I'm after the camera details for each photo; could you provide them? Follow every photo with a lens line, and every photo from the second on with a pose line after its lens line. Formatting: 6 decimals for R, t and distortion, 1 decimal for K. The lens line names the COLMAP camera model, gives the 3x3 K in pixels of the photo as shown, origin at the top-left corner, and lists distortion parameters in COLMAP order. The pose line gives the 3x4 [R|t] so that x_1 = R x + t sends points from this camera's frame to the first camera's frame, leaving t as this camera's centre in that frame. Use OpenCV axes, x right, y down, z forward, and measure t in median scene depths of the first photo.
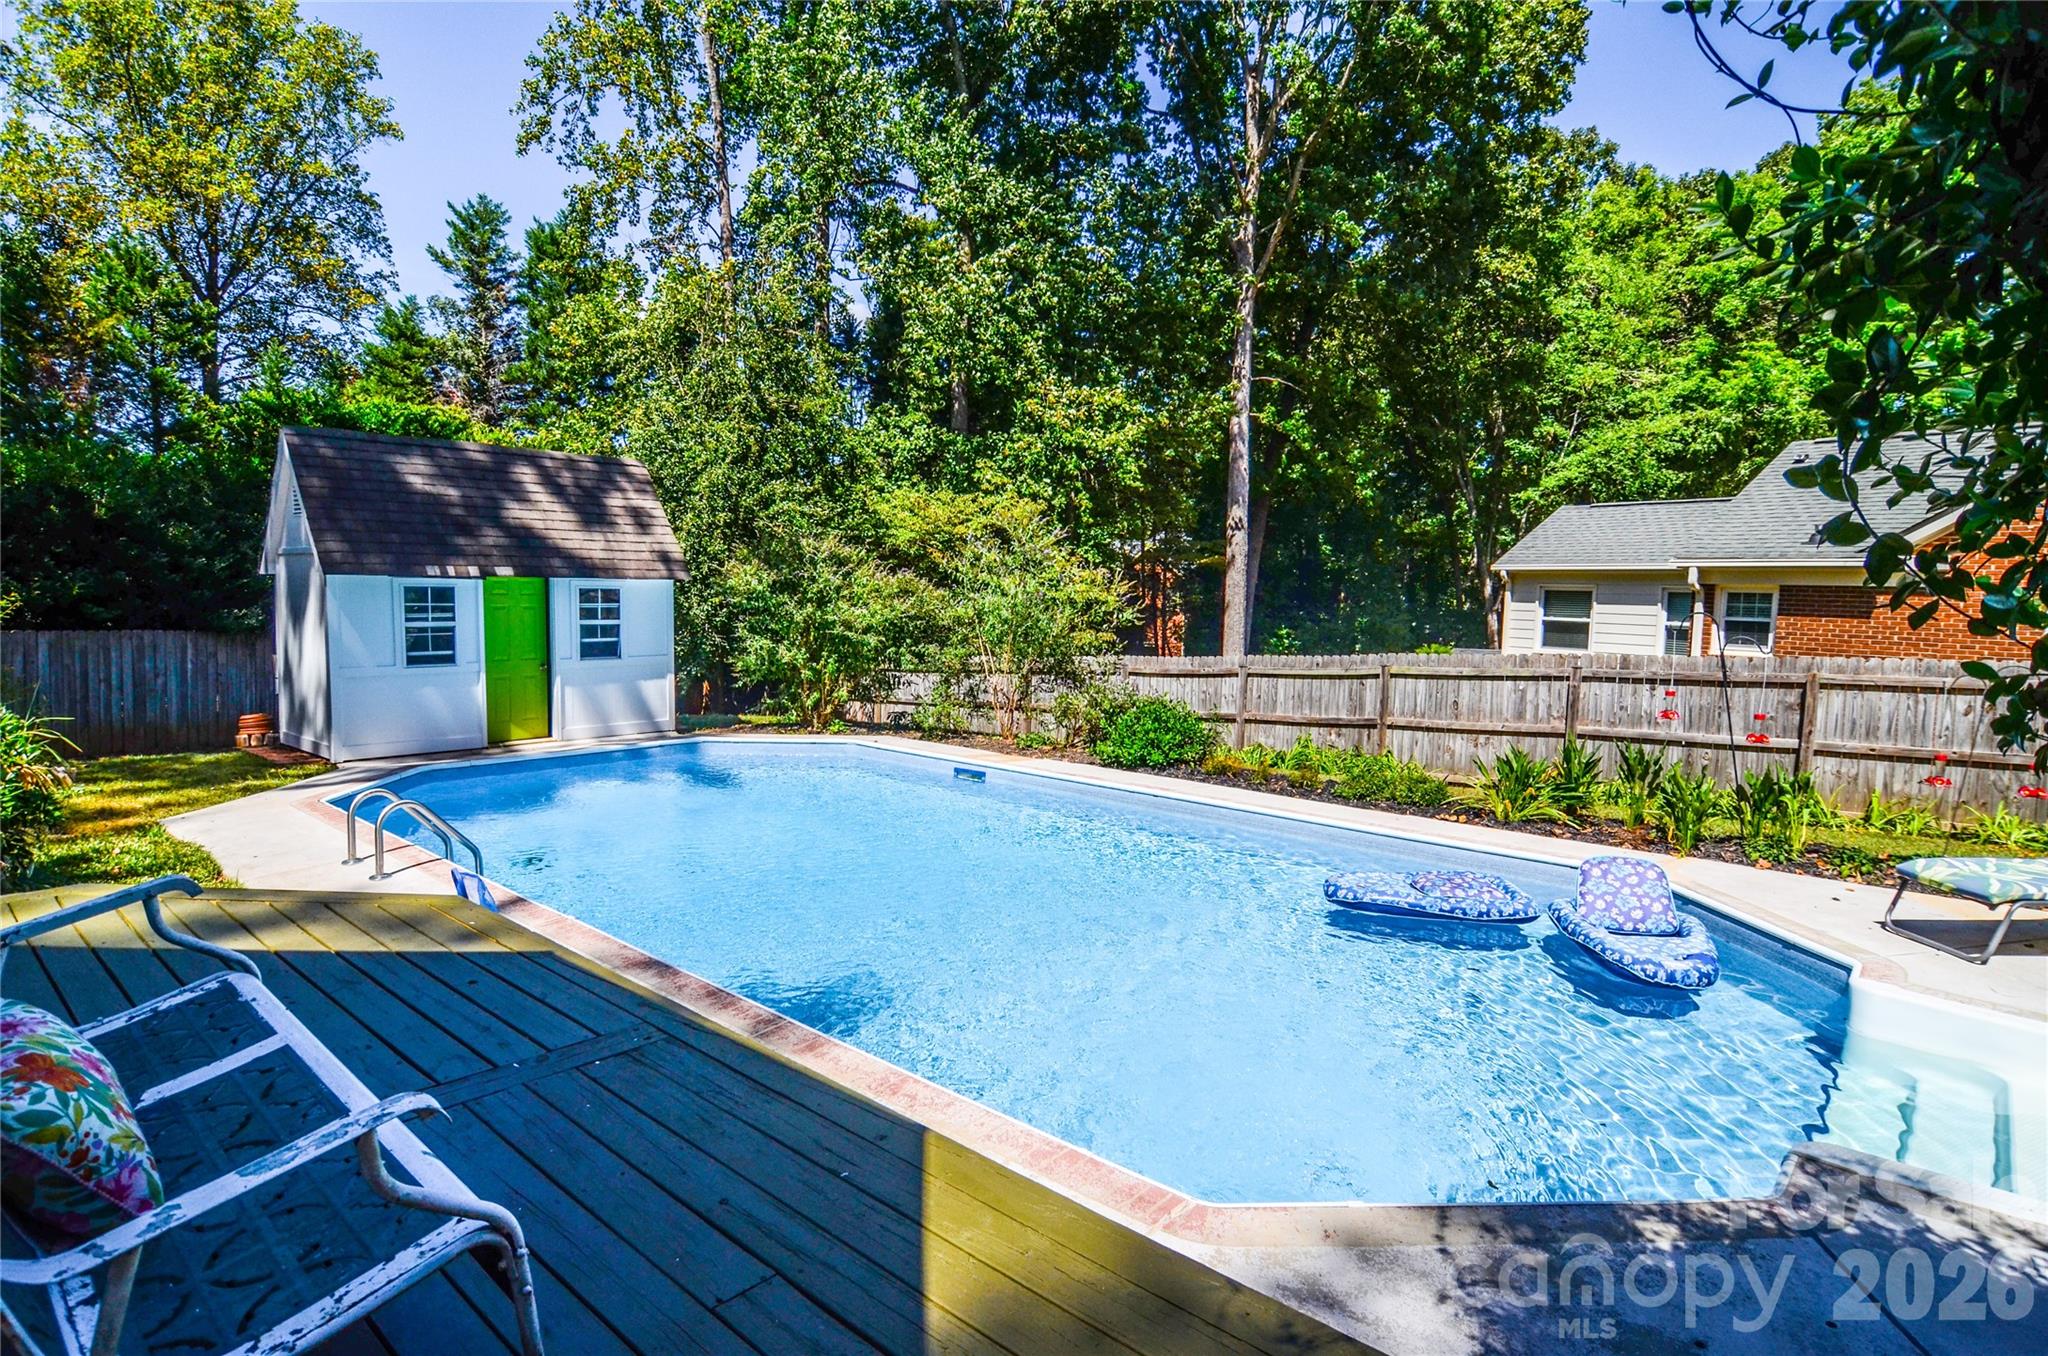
lens RADIAL K [[1103.1, 0, 1024.9], [0, 1103.1, 684.9], [0, 0, 1]] dist [-0.017493, -0.000513]
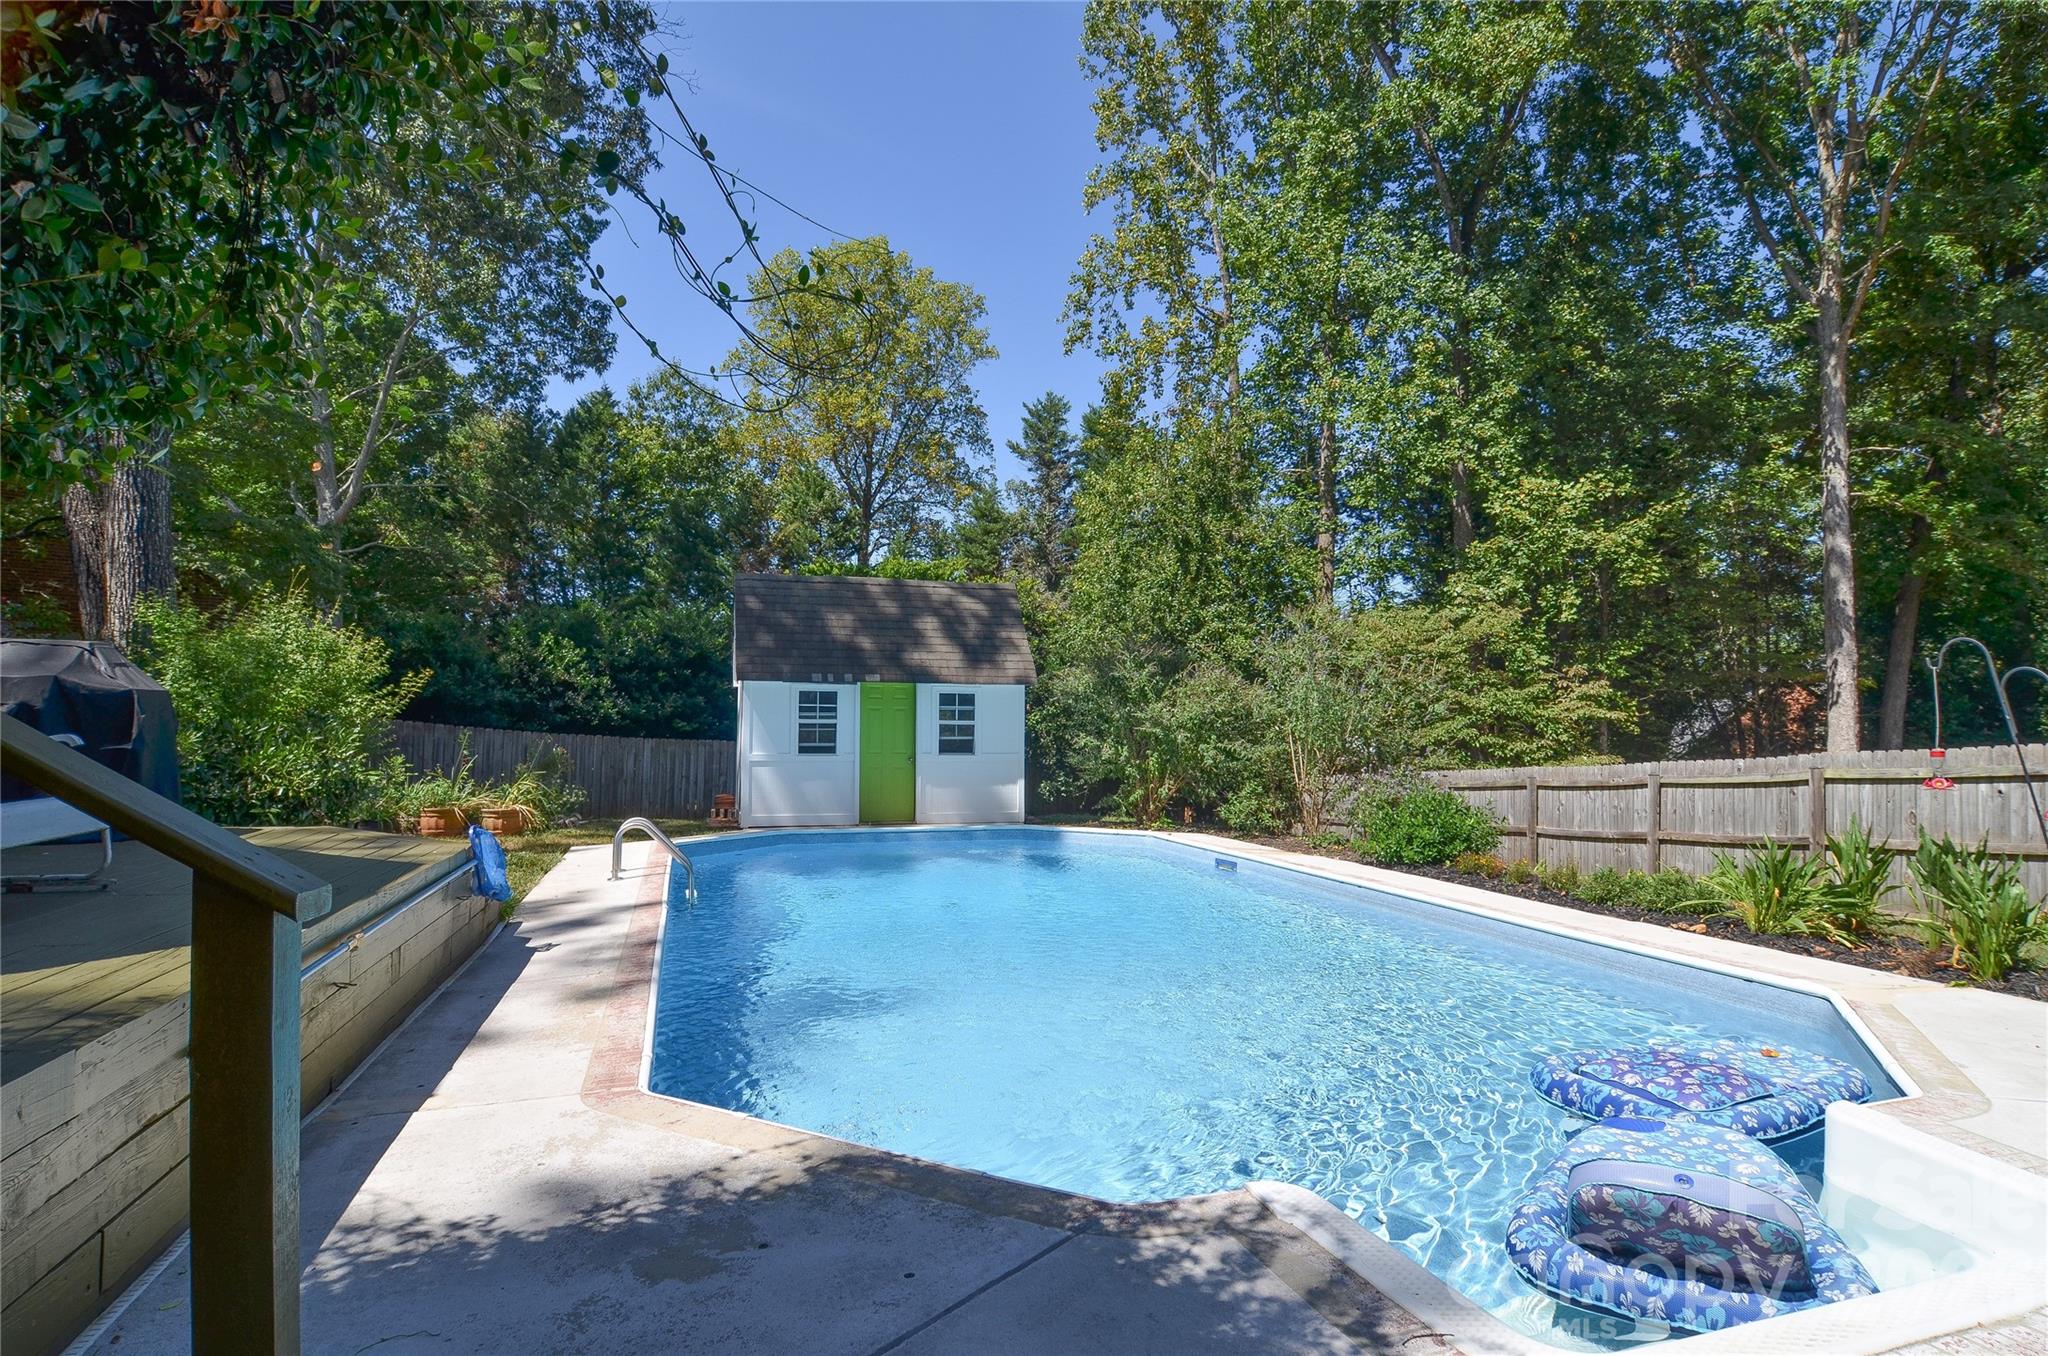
lens RADIAL K [[1116.1, 0, 1035.2], [0, 1116.1, 659.8], [0, 0, 1]] dist [-0.014412, 0.000431]
pose [[0.855270, -0.044785, -0.516244, 0.222646], [-0.037351, 0.988339, -0.147620, 0.036656], [0.516835, 0.145537, 0.843623, 0.035389]]
